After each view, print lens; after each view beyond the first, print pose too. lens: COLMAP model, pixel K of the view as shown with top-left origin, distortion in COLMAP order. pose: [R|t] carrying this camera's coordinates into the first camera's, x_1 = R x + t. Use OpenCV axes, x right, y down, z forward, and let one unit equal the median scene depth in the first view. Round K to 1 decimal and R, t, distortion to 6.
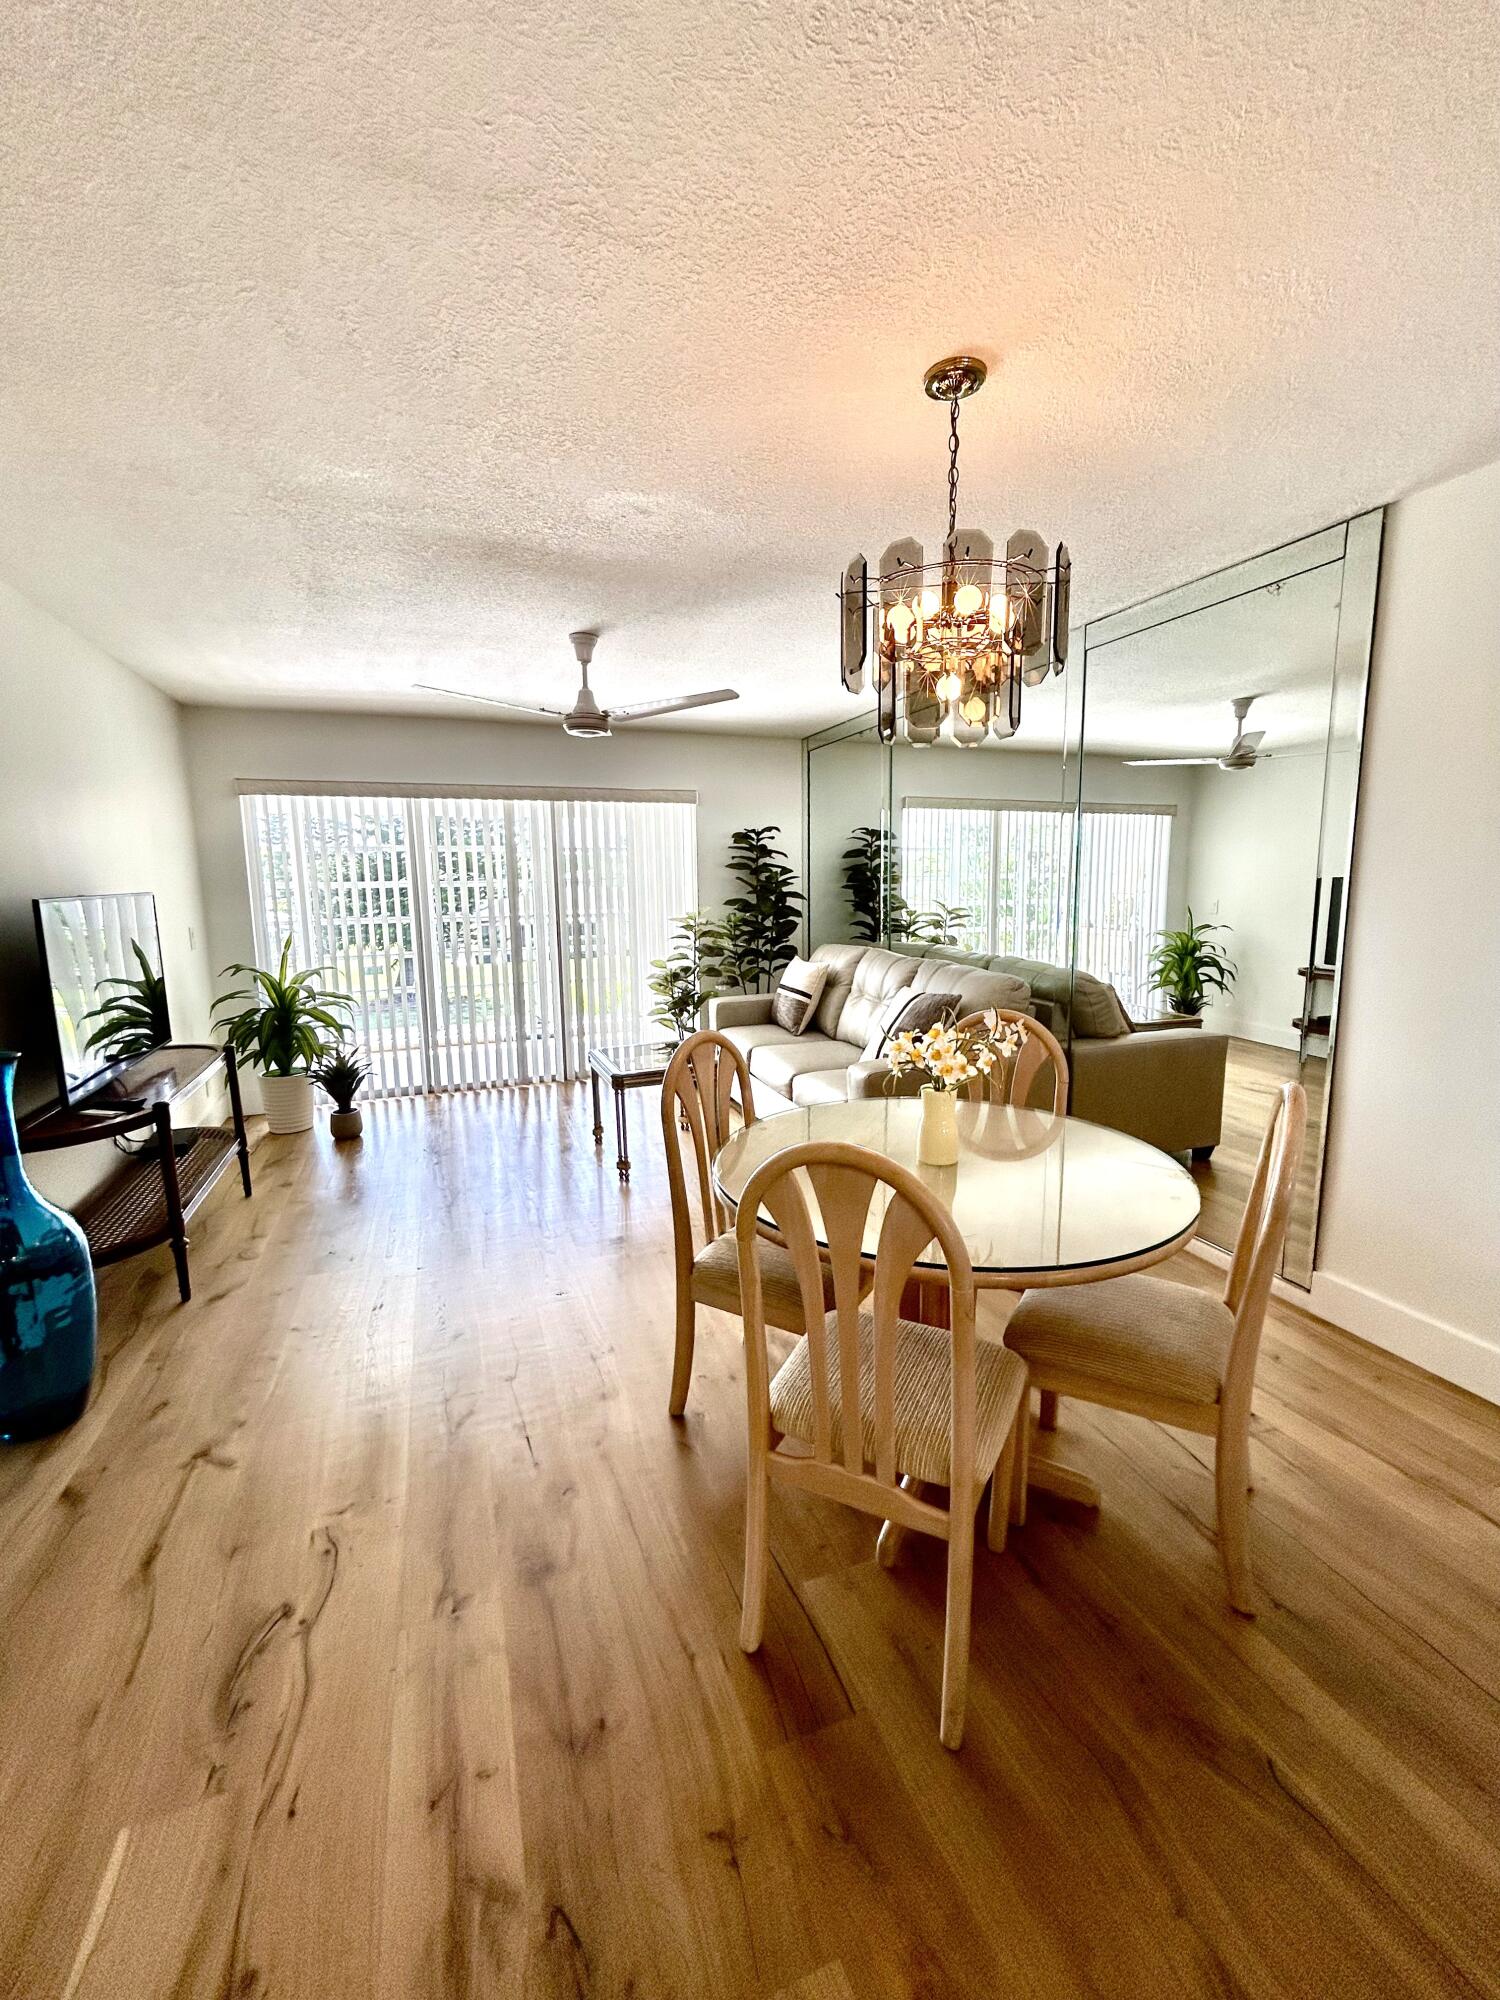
lens RADIAL K [[814.9, 0, 750.0], [0, 814.9, 1000.0], [0, 0, 1]] dist [-0.000644, 0.000108]
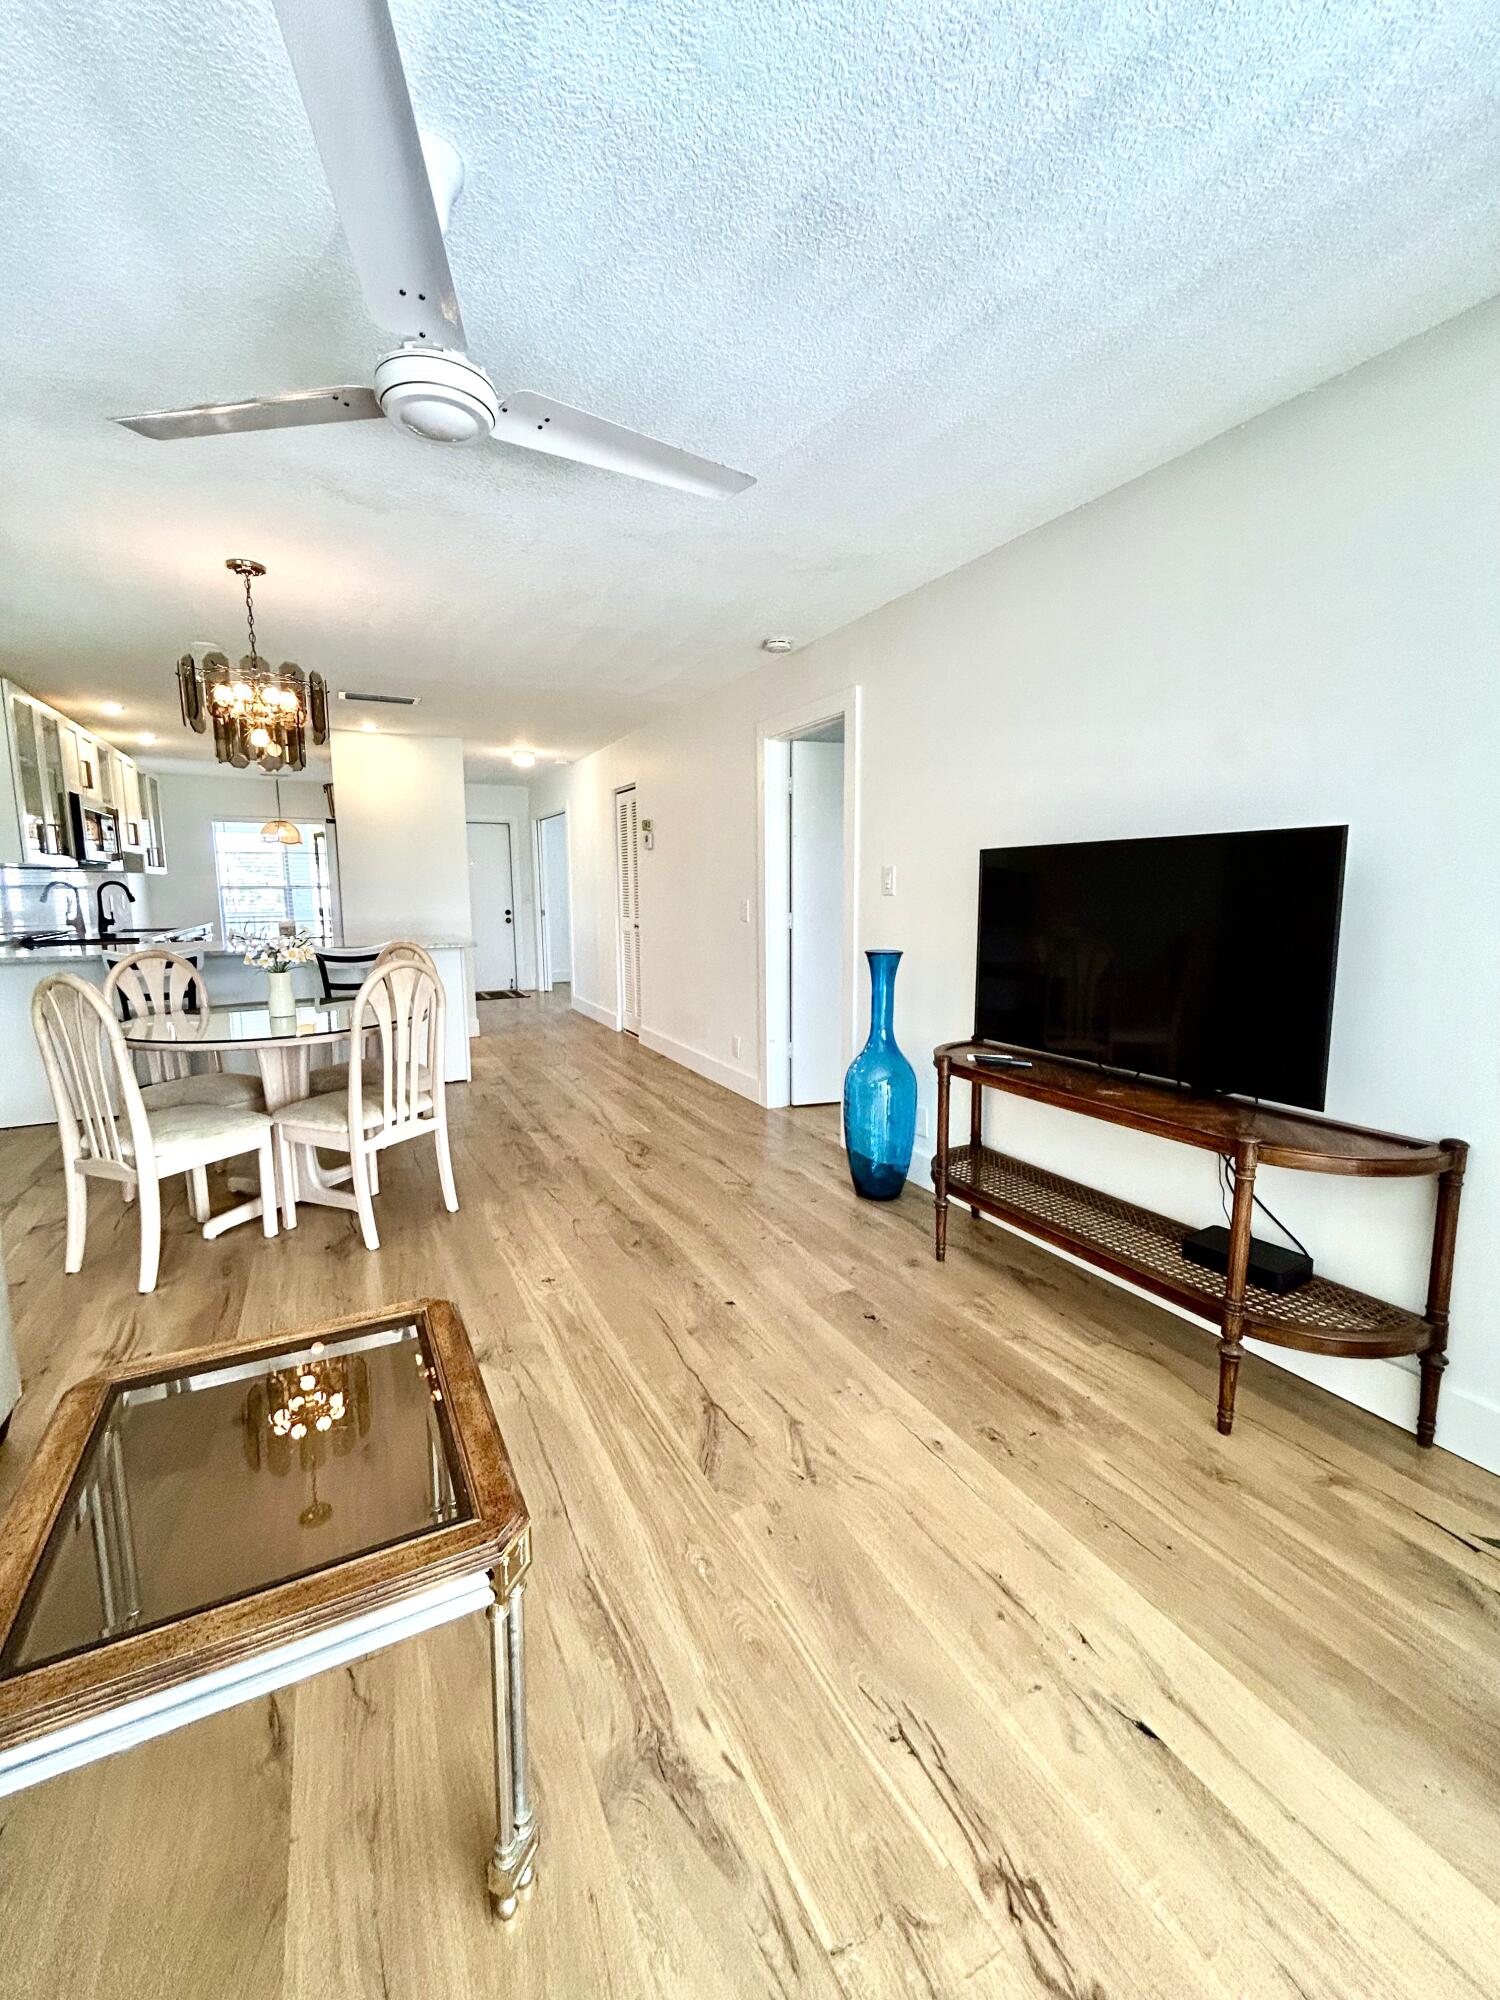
lens RADIAL K [[814.9, 0, 750.0], [0, 814.9, 1000.0], [0, 0, 1]] dist [-0.000644, 0.000108]
pose [[-0.994567, 0.032779, -0.098805, -0.618063], [0.004253, 0.961133, 0.276053, -0.329423], [0.104014, 0.274133, -0.956050, 2.979245]]
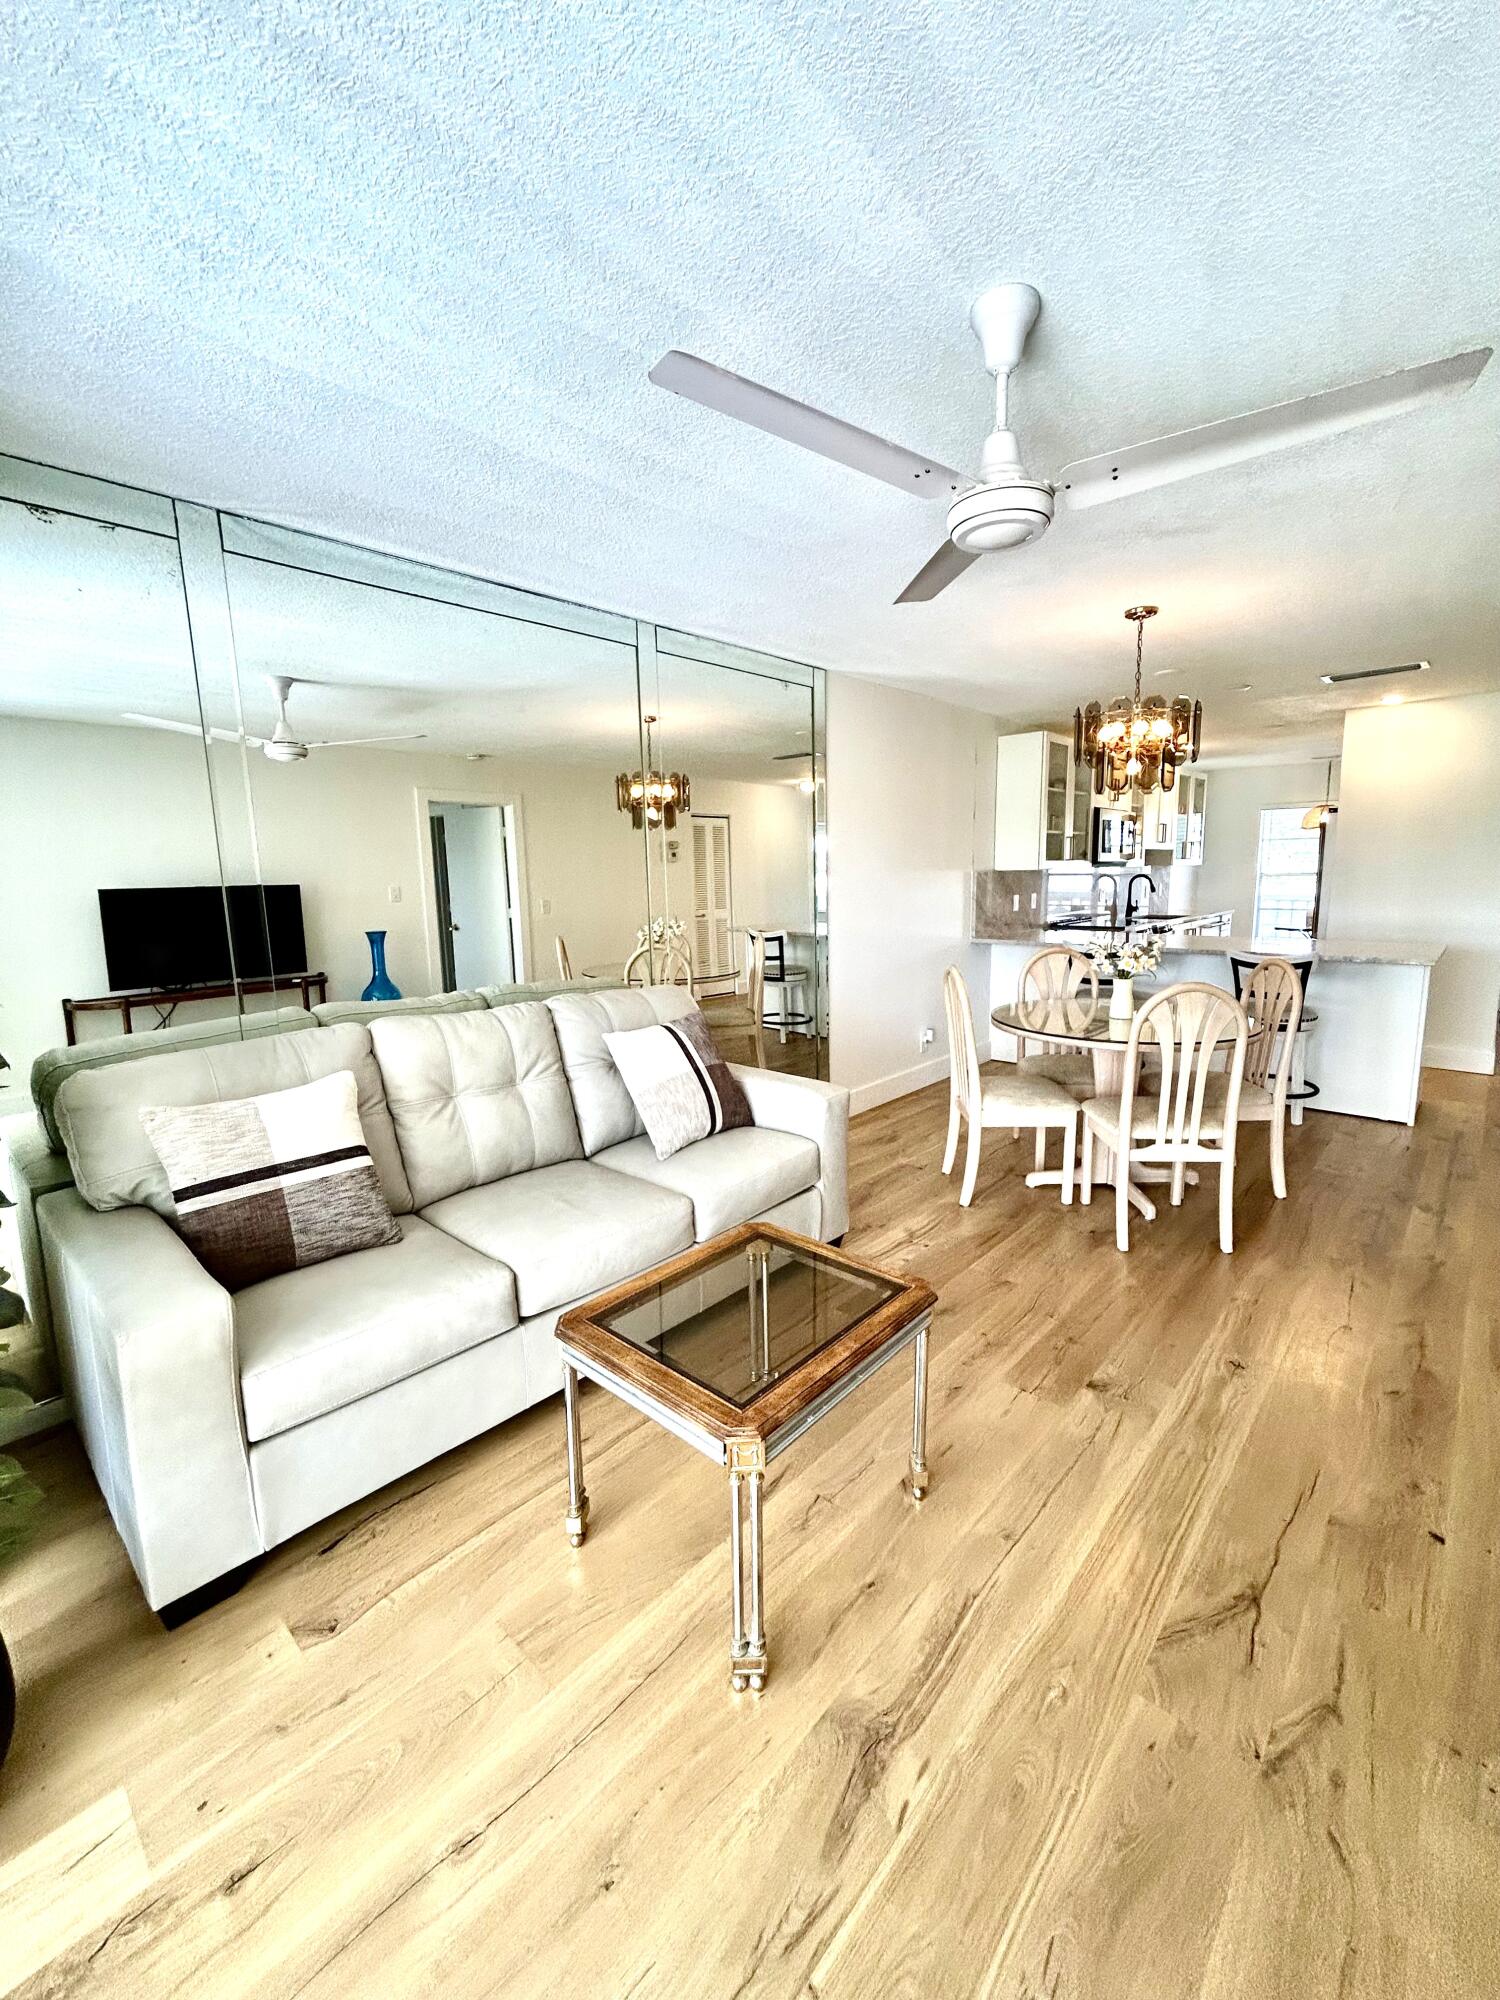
lens RADIAL K [[805.3, 0, 750.0], [0, 805.3, 1000.0], [0, 0, 1]] dist [-0.003293, -0.000112]
pose [[-0.438967, -0.118394, 0.890669, -1.137648], [0.151449, 0.967348, 0.203229, -0.383572], [-0.885647, 0.224102, -0.406703, 2.744956]]
